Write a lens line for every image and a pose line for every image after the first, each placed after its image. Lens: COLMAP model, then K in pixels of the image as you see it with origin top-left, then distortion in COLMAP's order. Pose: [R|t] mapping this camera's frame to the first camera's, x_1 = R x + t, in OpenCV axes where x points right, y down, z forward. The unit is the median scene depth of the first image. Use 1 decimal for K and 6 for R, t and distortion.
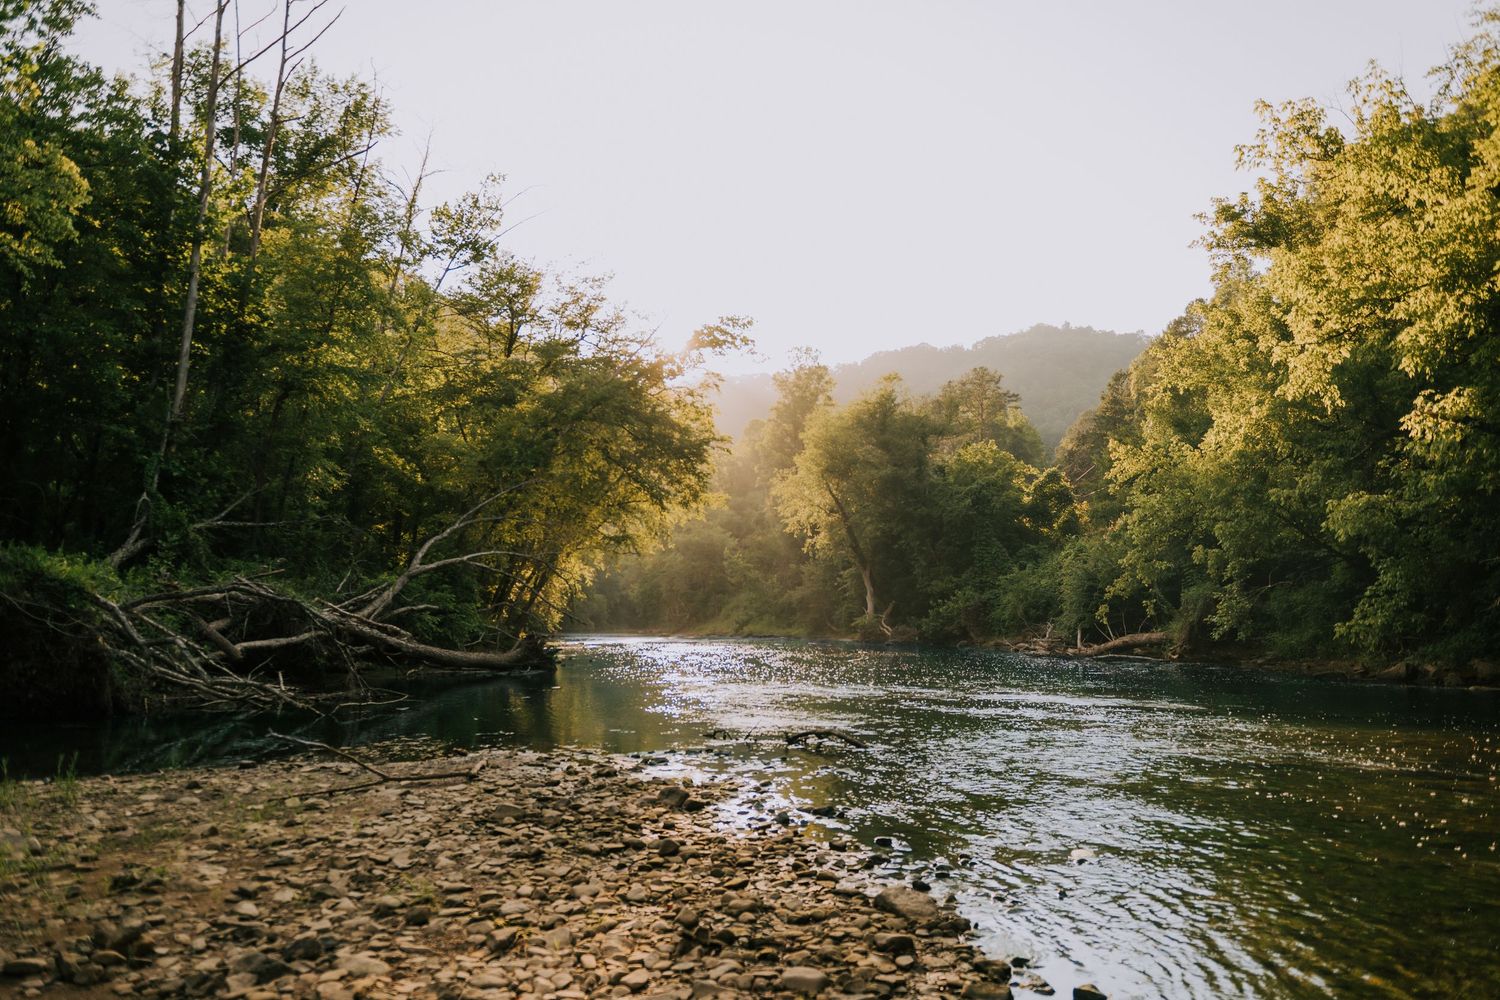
lens RADIAL K [[1064.7, 0, 750.0], [0, 1064.7, 500.0], [0, 0, 1]] dist [-0.007396, -0.003260]
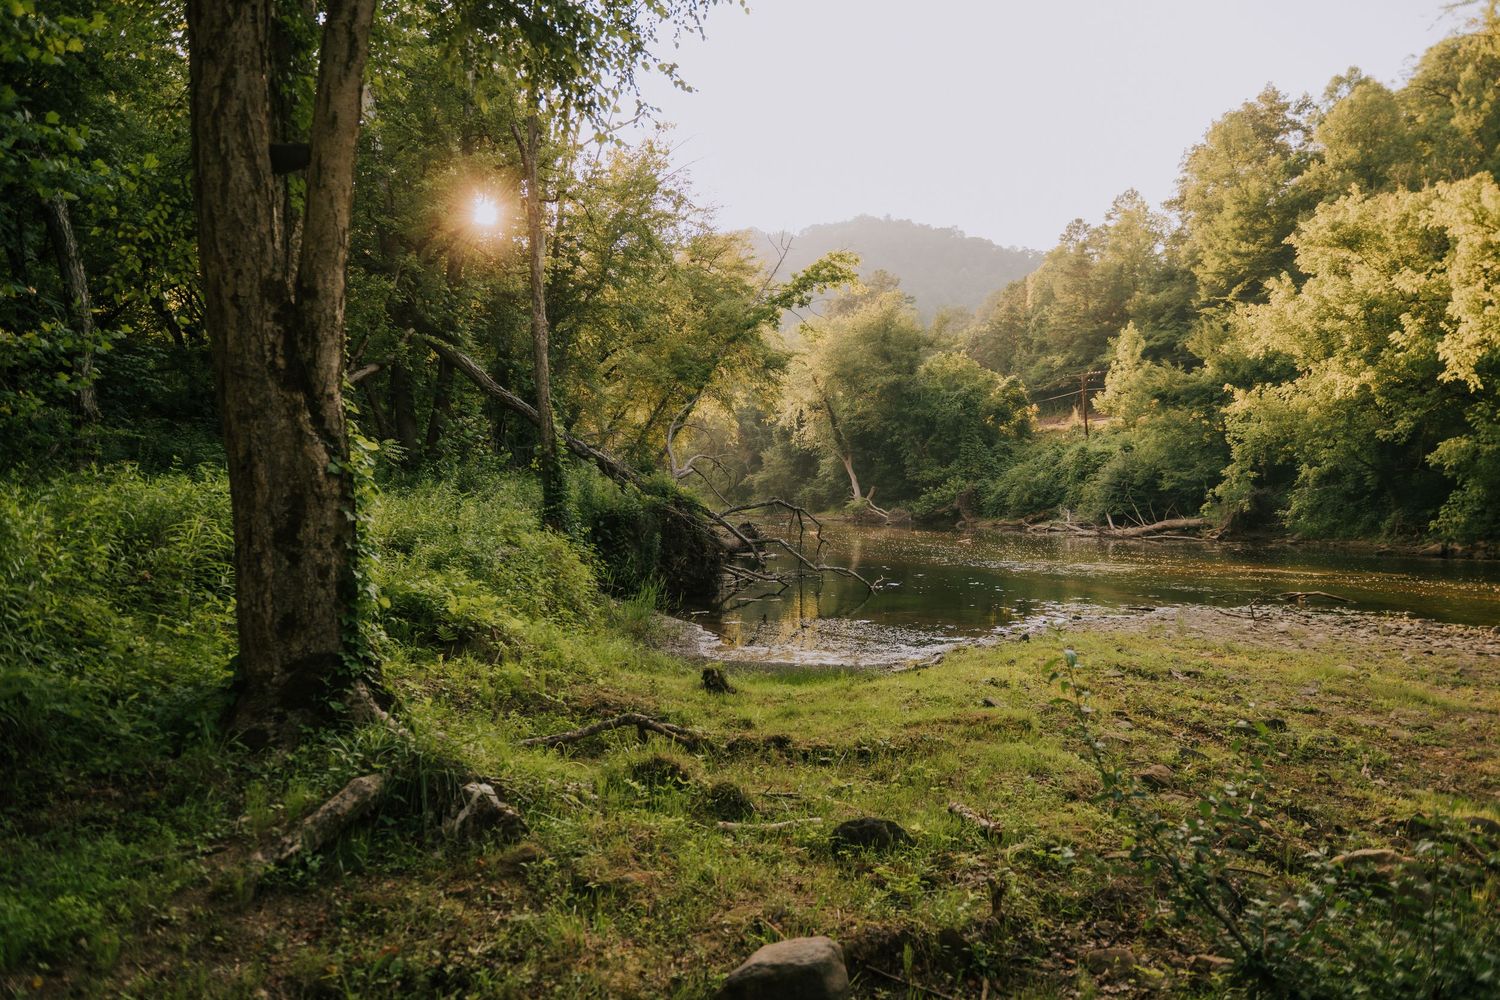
lens RADIAL K [[1042.0, 0, 744.7], [0, 1042.0, 489.4], [0, 0, 1]] dist [-0.001567, -0.004314]
pose [[0.980591, -0.002506, 0.196050, -0.246011], [-0.019398, 0.993773, 0.109726, -0.026251], [-0.195104, -0.111399, 0.974436, -0.093488]]
